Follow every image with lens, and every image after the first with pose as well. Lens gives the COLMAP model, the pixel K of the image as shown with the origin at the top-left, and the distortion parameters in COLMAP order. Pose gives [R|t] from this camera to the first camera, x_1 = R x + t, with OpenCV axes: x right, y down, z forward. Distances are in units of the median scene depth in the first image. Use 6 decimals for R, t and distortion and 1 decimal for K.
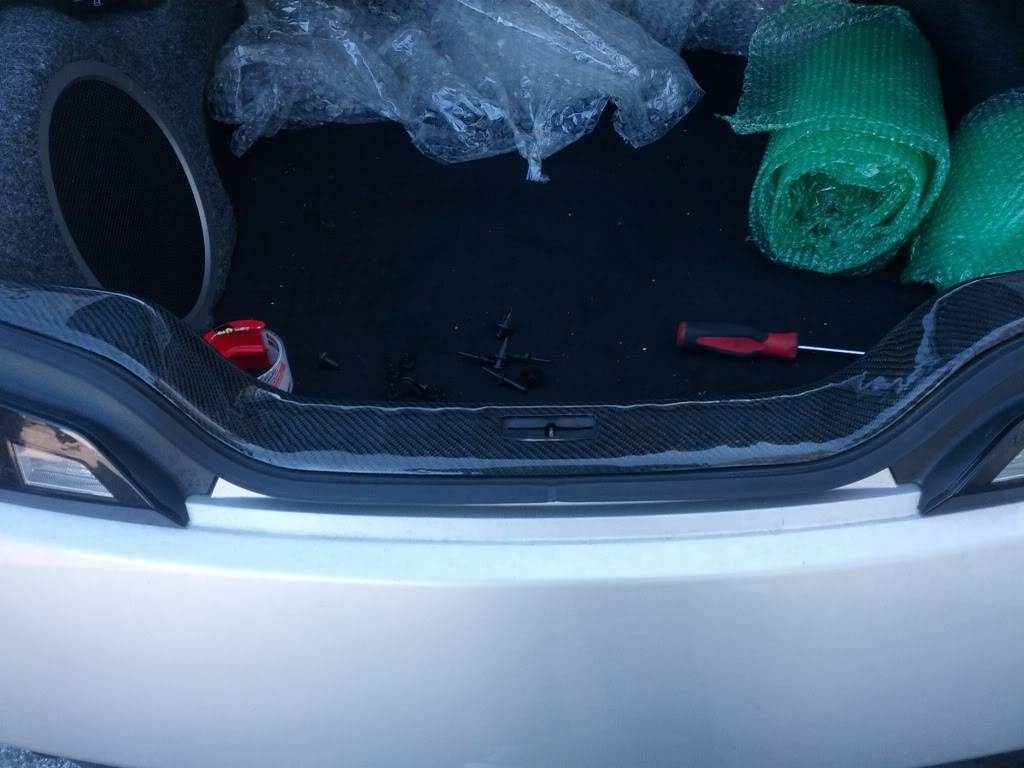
lens RADIAL K [[856.0, 0, 508.7], [0, 856.0, 257.3], [0, 0, 1]] dist [-0.001650, -0.005879]
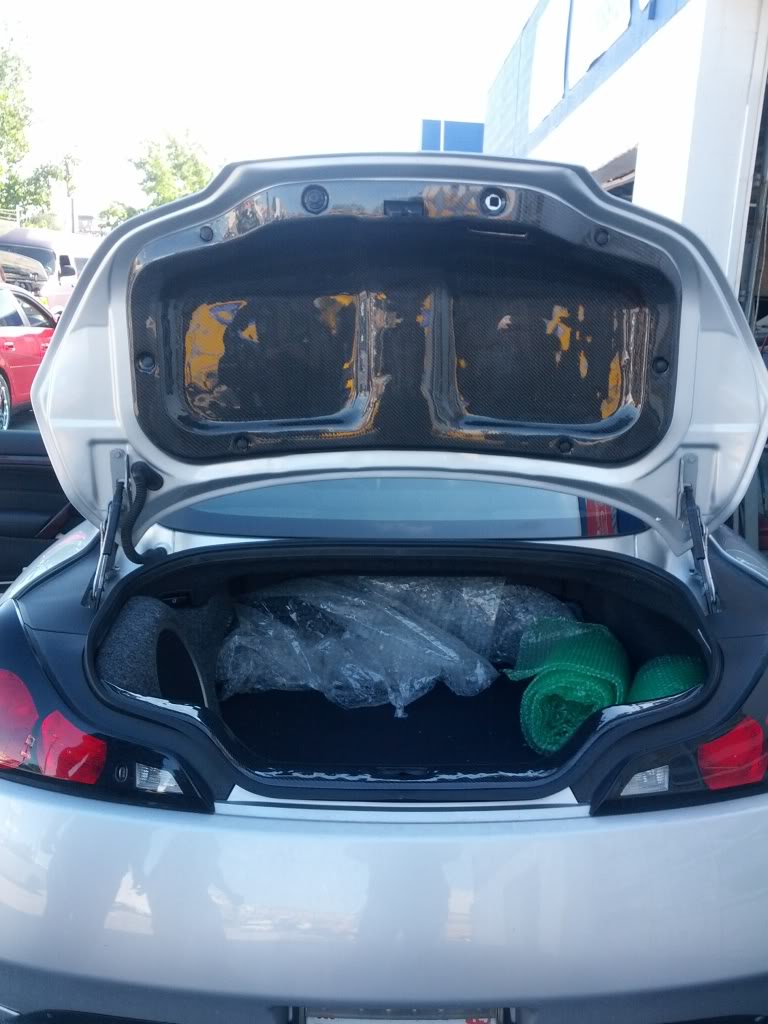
lens RADIAL K [[856.0, 0, 384.0], [0, 856.0, 512.0], [0, 0, 1]] dist [-0.001650, -0.005879]
pose [[0.999598, 0.025154, -0.013116, 0.011911], [-0.028222, 0.834775, -0.549867, 0.498343], [-0.002882, 0.550016, 0.835149, -0.623046]]
